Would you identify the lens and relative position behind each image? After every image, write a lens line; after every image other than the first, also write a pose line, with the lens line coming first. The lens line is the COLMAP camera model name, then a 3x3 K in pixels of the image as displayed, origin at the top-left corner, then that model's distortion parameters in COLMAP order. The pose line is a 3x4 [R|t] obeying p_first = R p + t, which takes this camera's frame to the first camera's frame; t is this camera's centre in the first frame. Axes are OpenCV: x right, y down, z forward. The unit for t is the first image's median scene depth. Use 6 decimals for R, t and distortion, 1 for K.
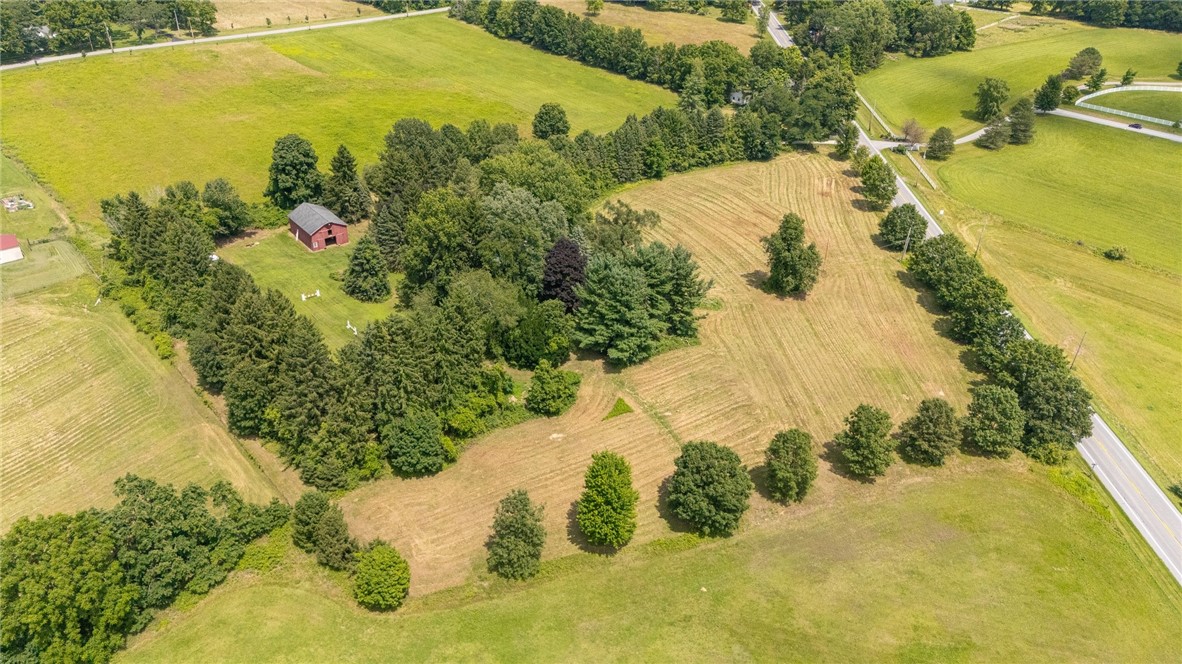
lens RADIAL K [[886.6, 0, 595.5], [0, 886.6, 325.3], [0, 0, 1]] dist [0.076799, -0.079708]
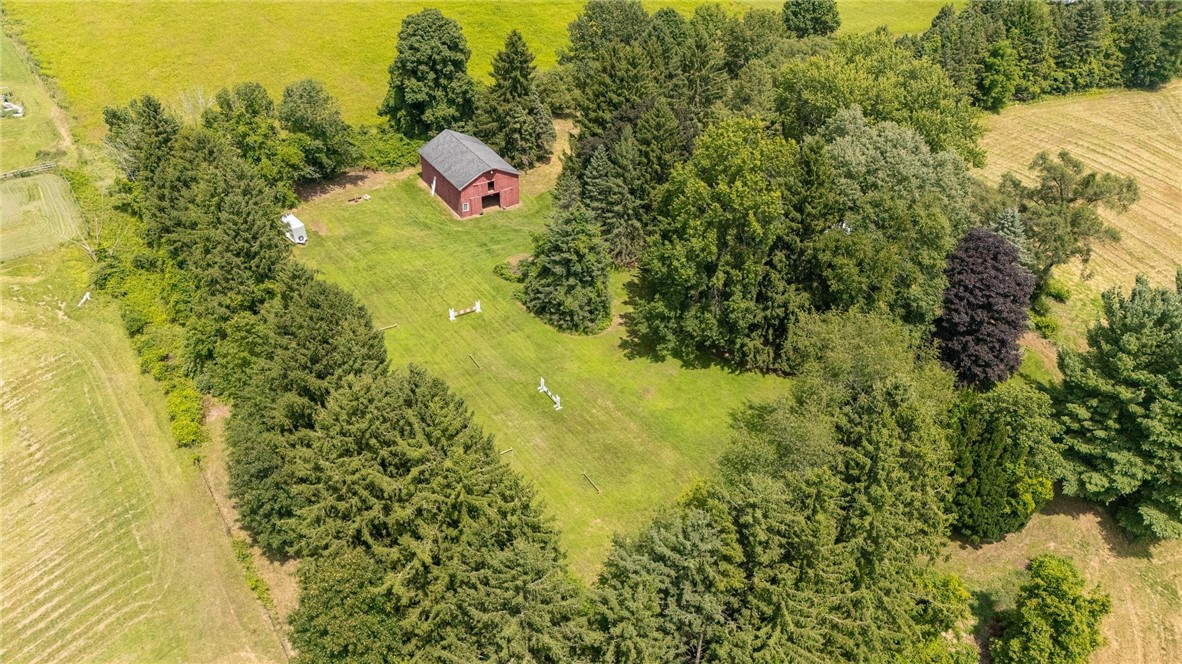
lens RADIAL K [[886.6, 0, 595.5], [0, 886.6, 325.3], [0, 0, 1]] dist [0.076799, -0.079708]
pose [[0.994099, 0.067476, -0.084938, -0.177394], [-0.060361, 0.994660, 0.083717, -0.067181], [0.090133, -0.078096, 0.992863, 0.436231]]
